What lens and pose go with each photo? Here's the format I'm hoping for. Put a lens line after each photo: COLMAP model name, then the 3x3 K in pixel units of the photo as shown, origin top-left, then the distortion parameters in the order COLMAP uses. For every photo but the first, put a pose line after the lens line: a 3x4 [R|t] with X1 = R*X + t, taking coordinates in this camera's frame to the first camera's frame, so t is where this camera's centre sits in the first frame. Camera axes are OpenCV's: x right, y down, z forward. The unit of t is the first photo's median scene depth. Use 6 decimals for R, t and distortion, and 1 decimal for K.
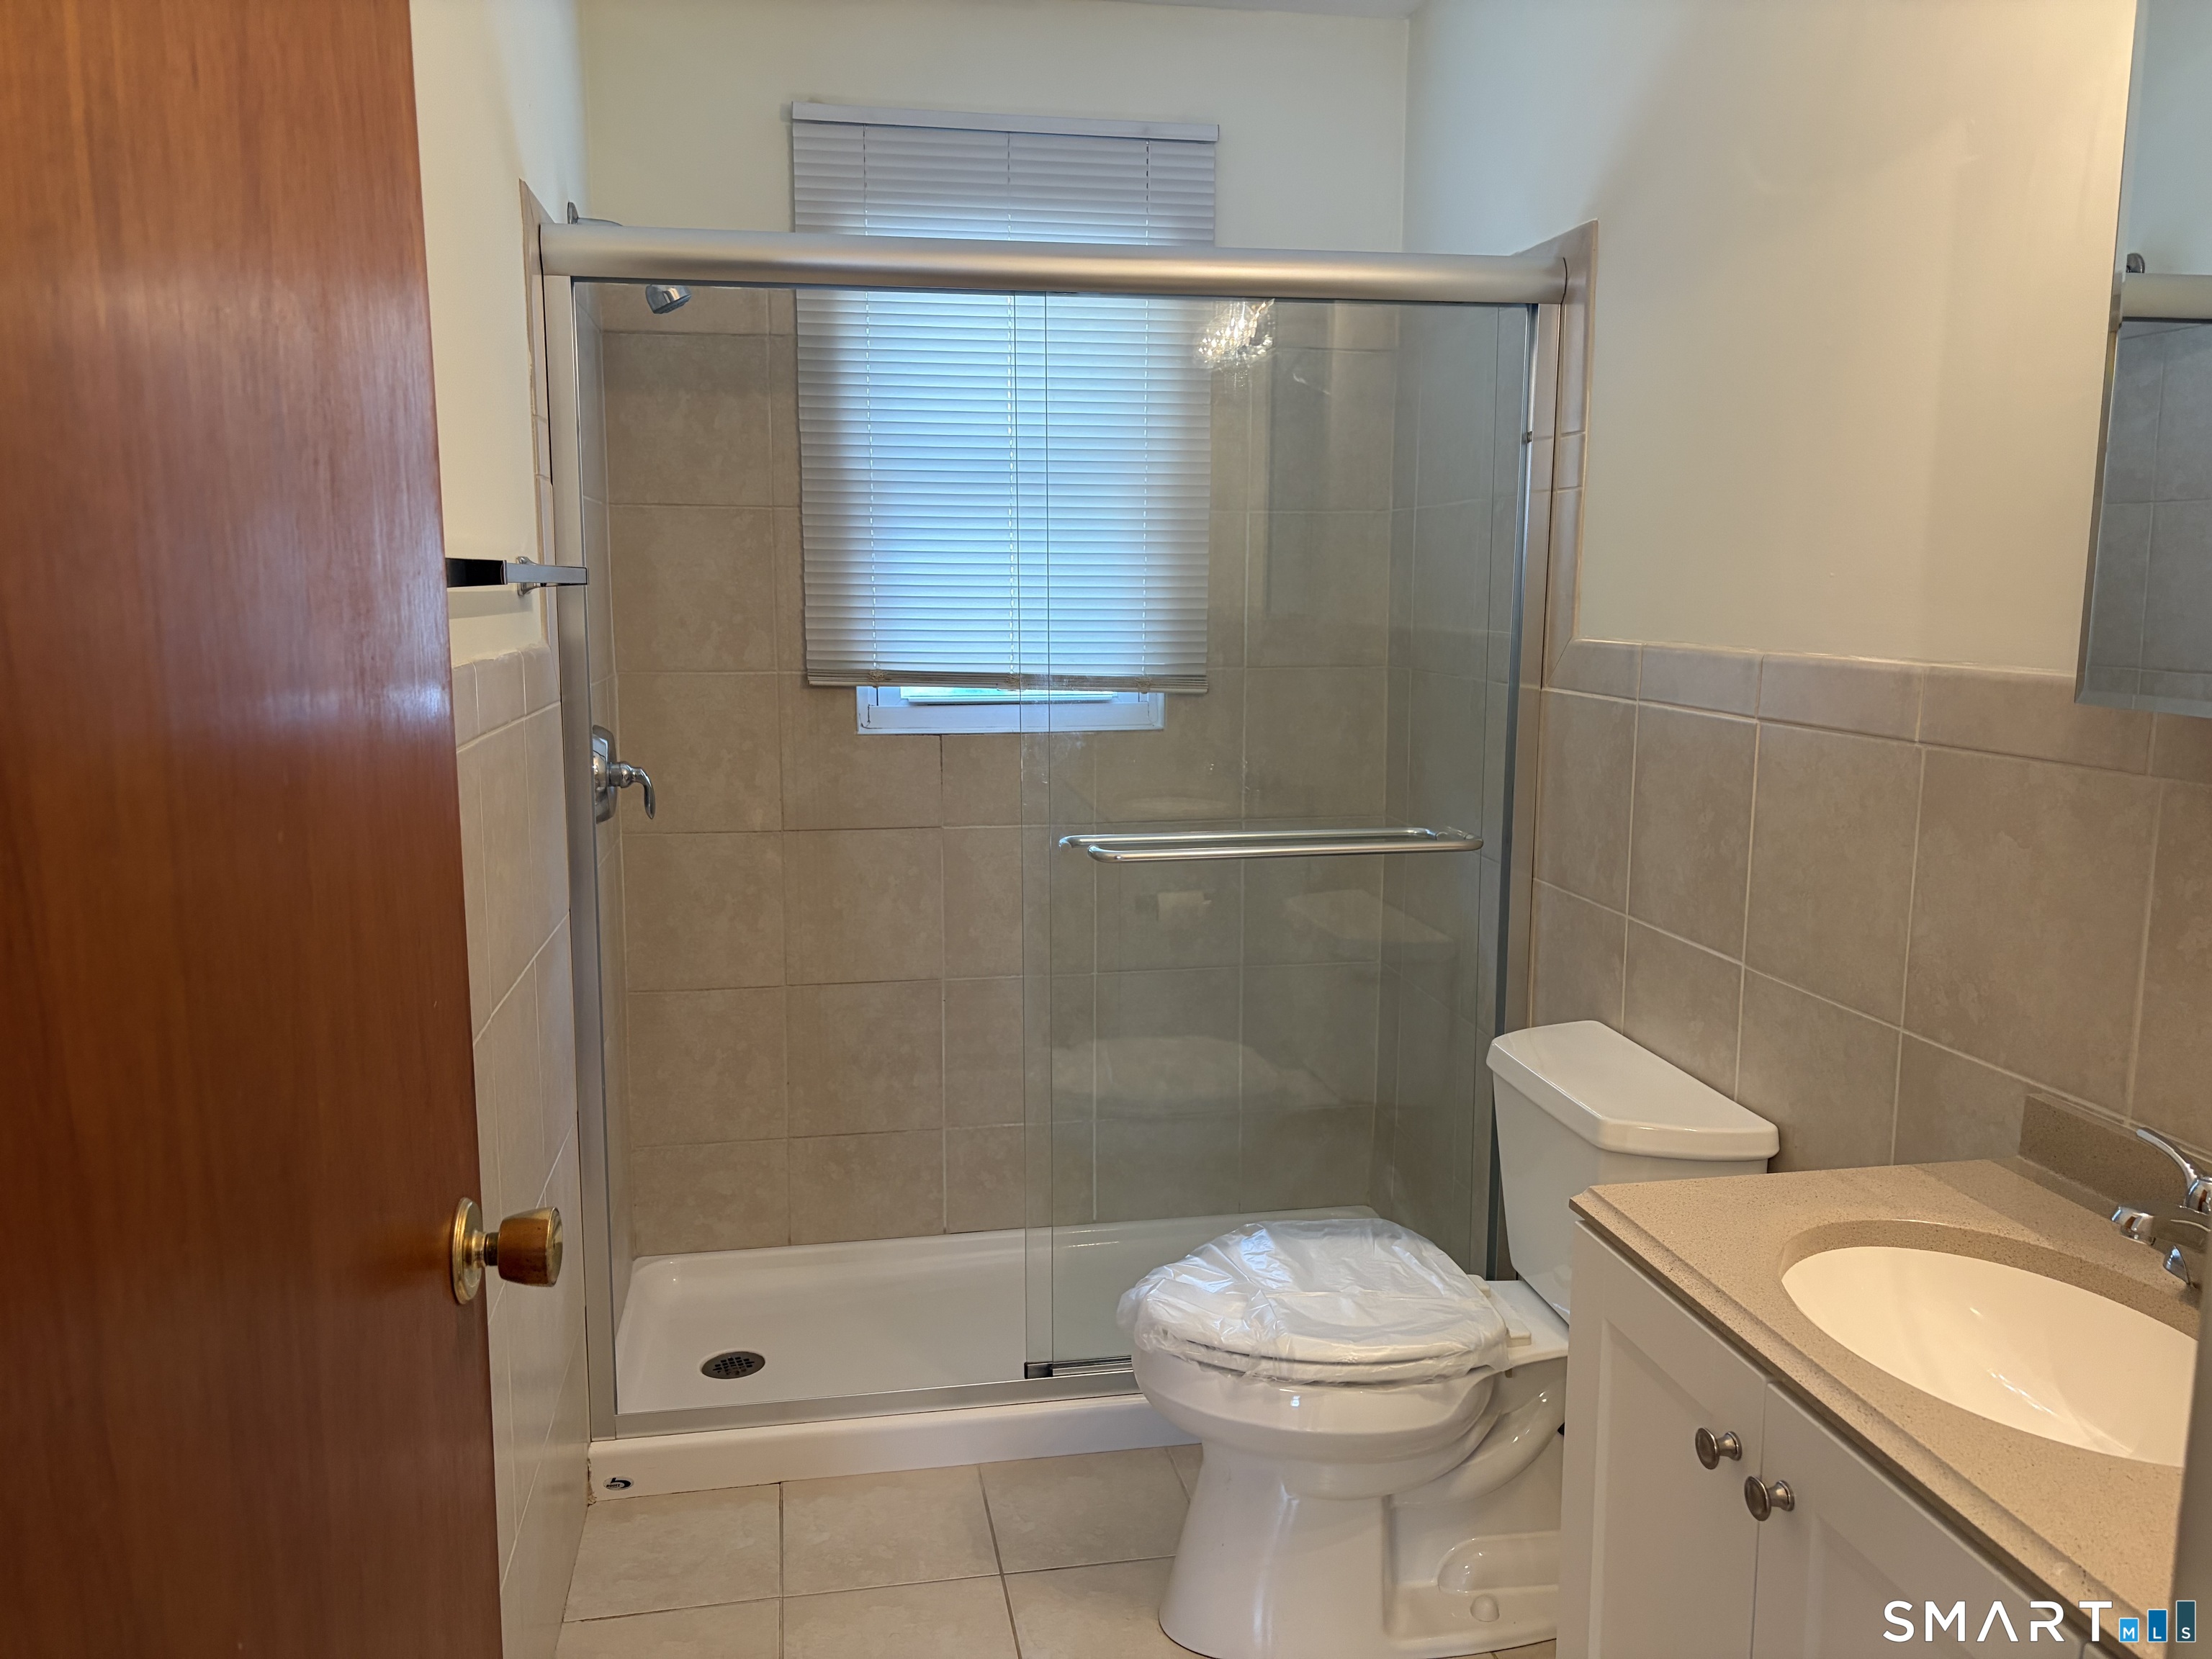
lens RADIAL K [[1662.7, 0, 1116.8], [0, 1662.7, 837.1], [0, 0, 1]] dist [0.030852, -0.039309]
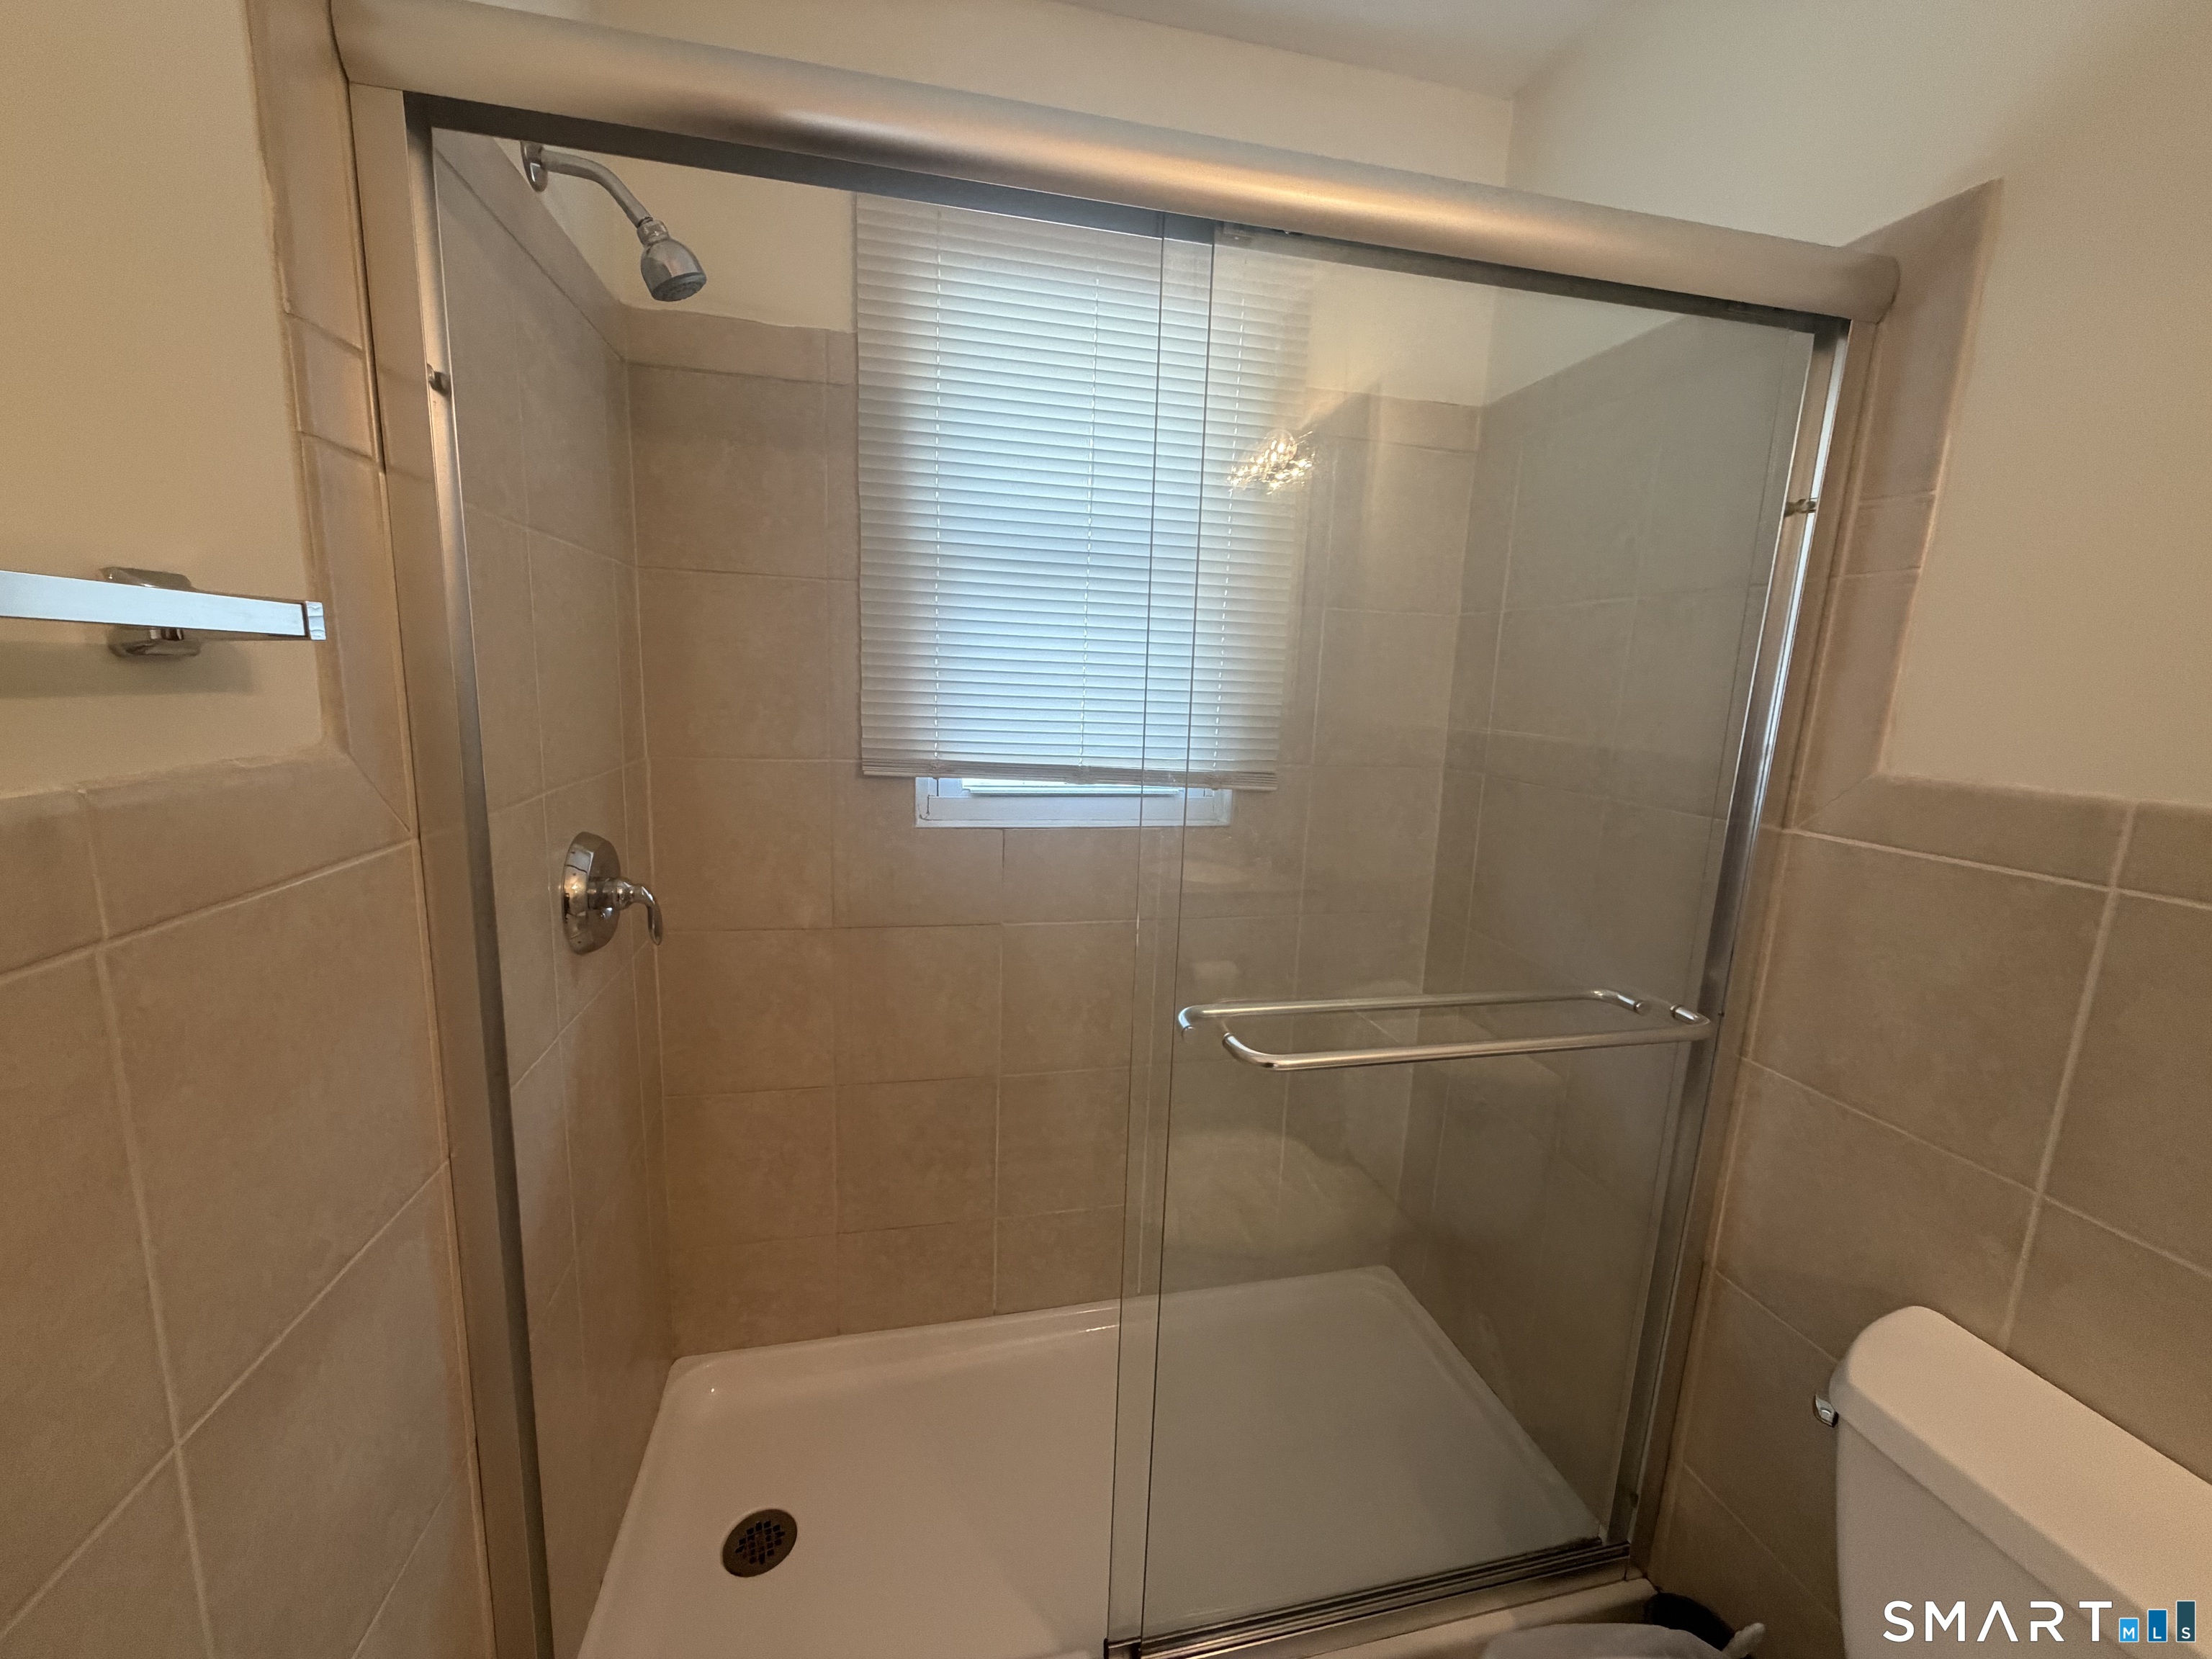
lens RADIAL K [[871.0, 0, 1103.4], [0, 871.0, 830.6], [0, 0, 1]] dist [-0.008479, 0.002393]
pose [[0.998537, 0.025965, 0.047433, -0.075506], [-0.027026, 0.999395, 0.021868, -0.075744], [-0.046836, -0.023118, 0.998635, 0.518361]]
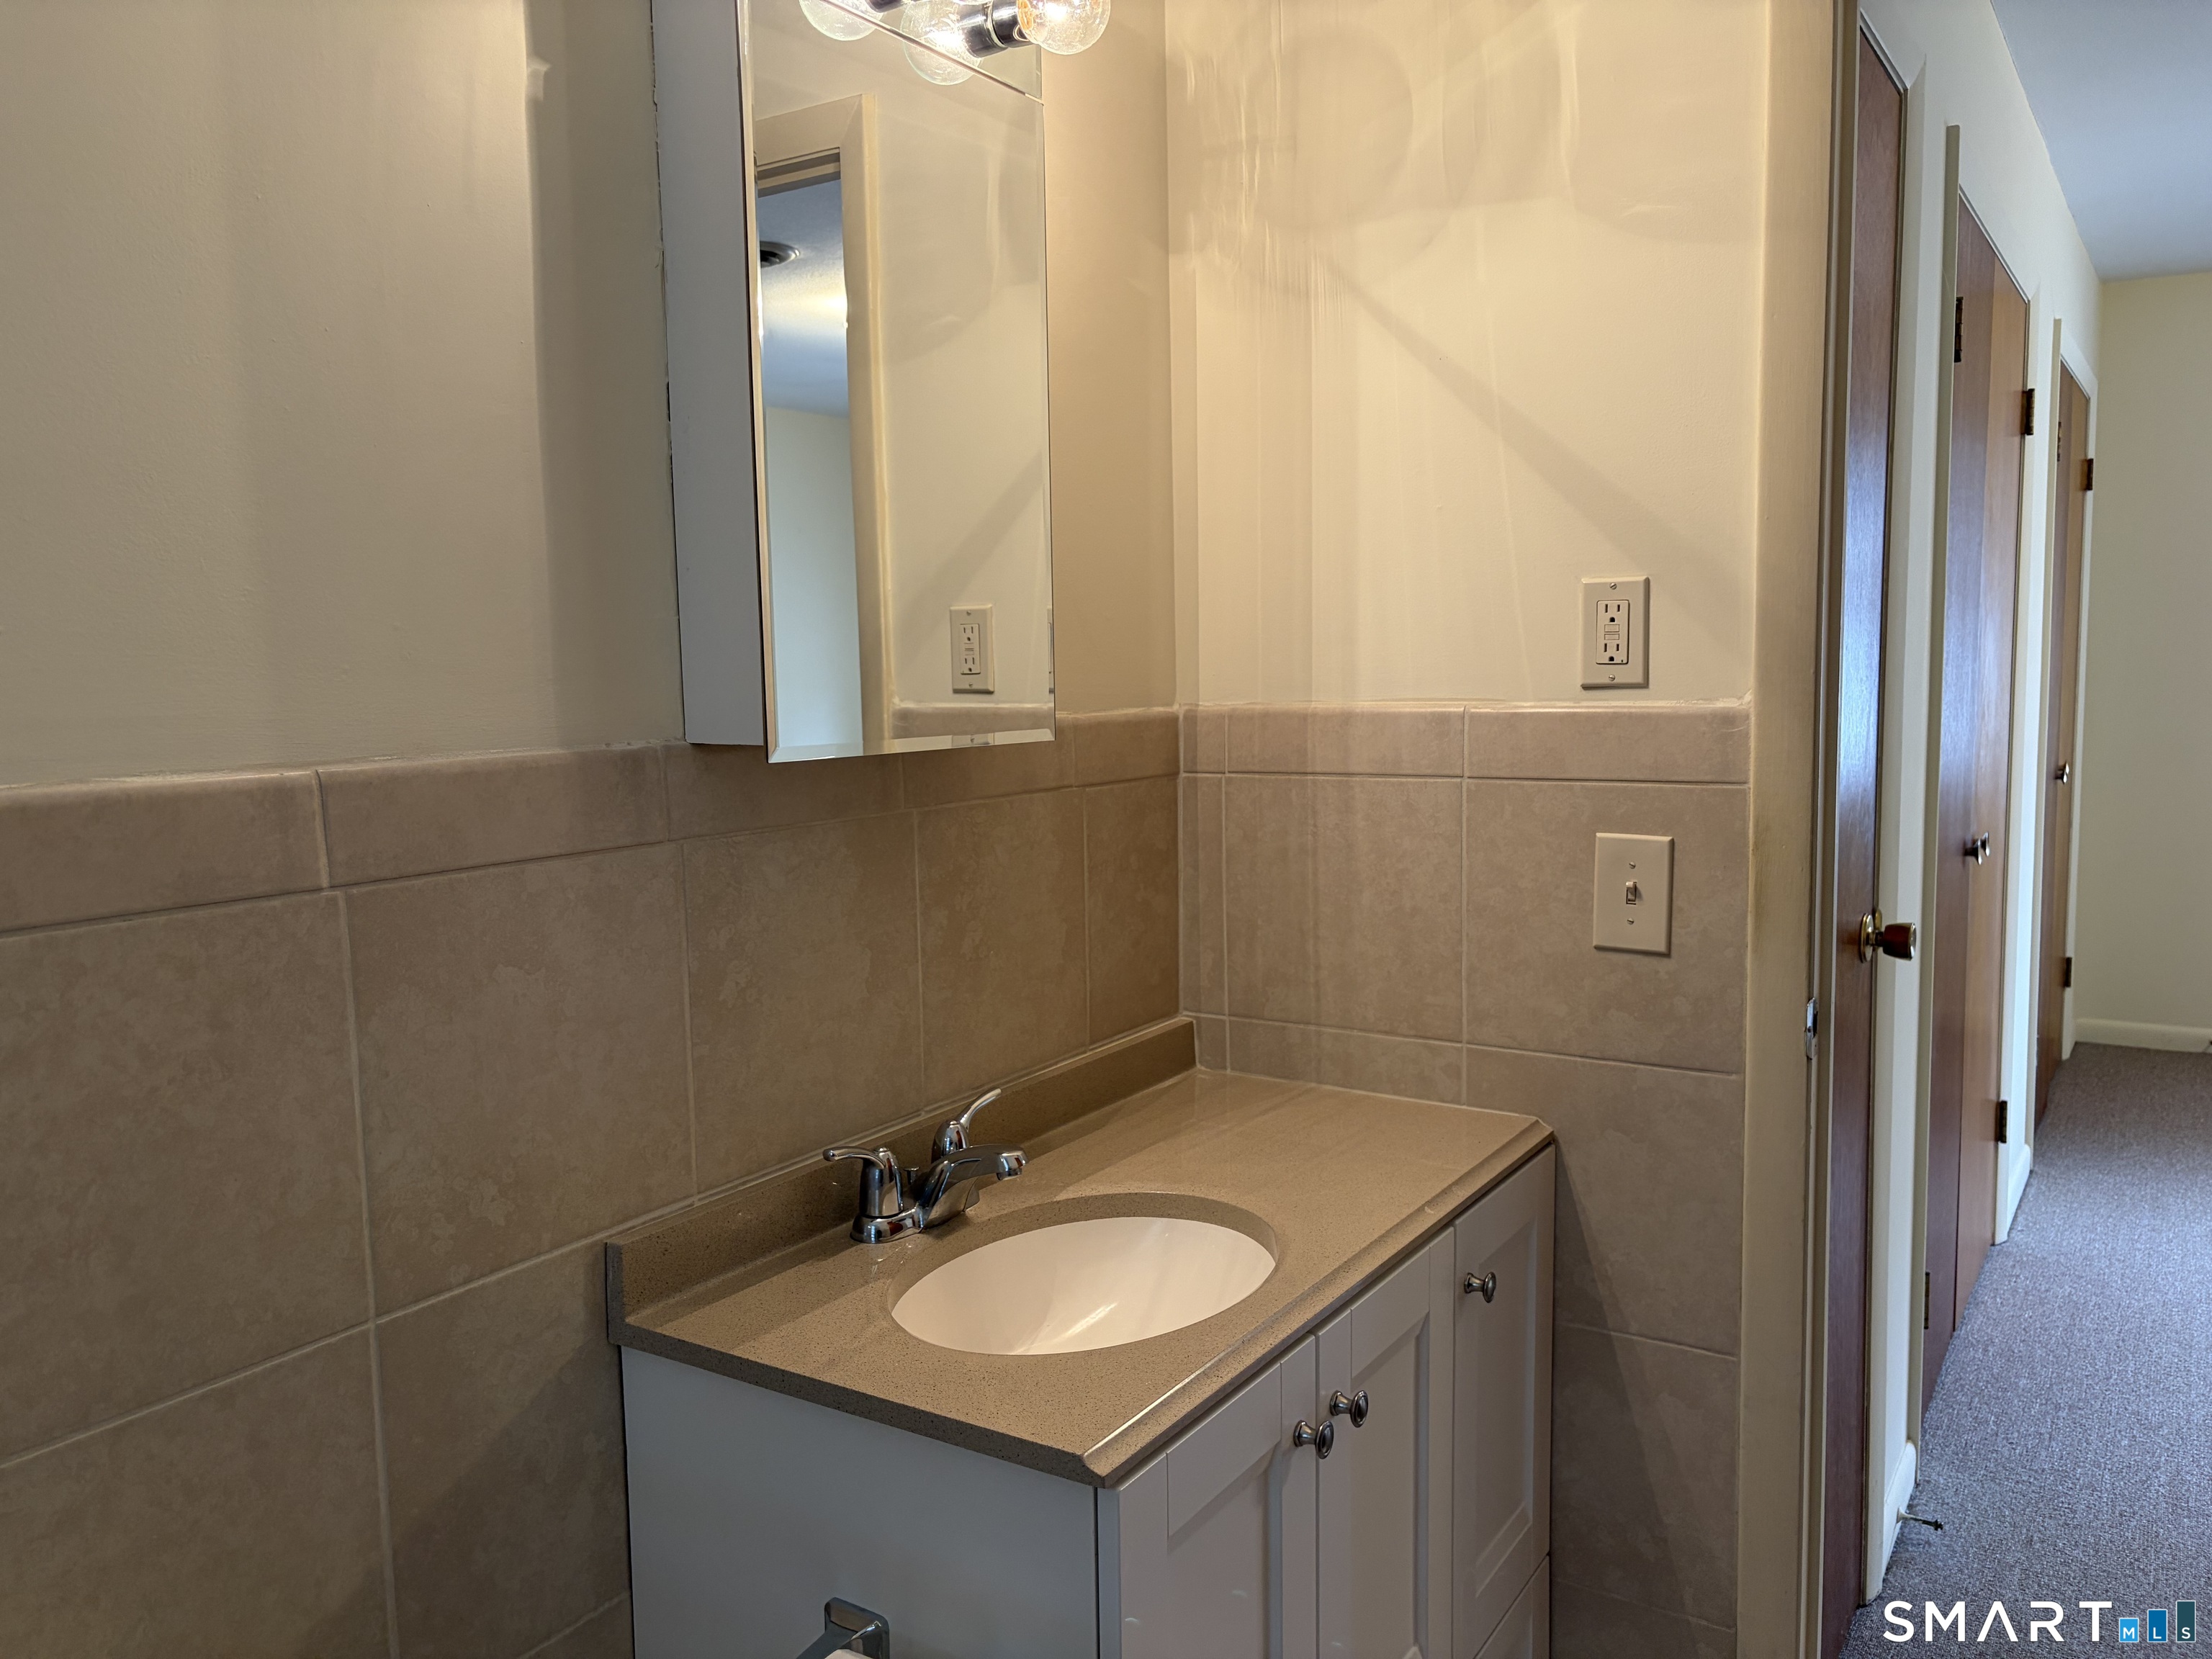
lens RADIAL K [[1662.7, 0, 1100.5], [0, 1662.7, 818.4], [0, 0, 1]] dist [0.030852, -0.039309]
pose [[-0.726198, -0.062798, 0.684612, -0.160257], [0.114922, 0.970719, 0.210945, -0.168991], [-0.677813, 0.231864, -0.697717, 1.137698]]
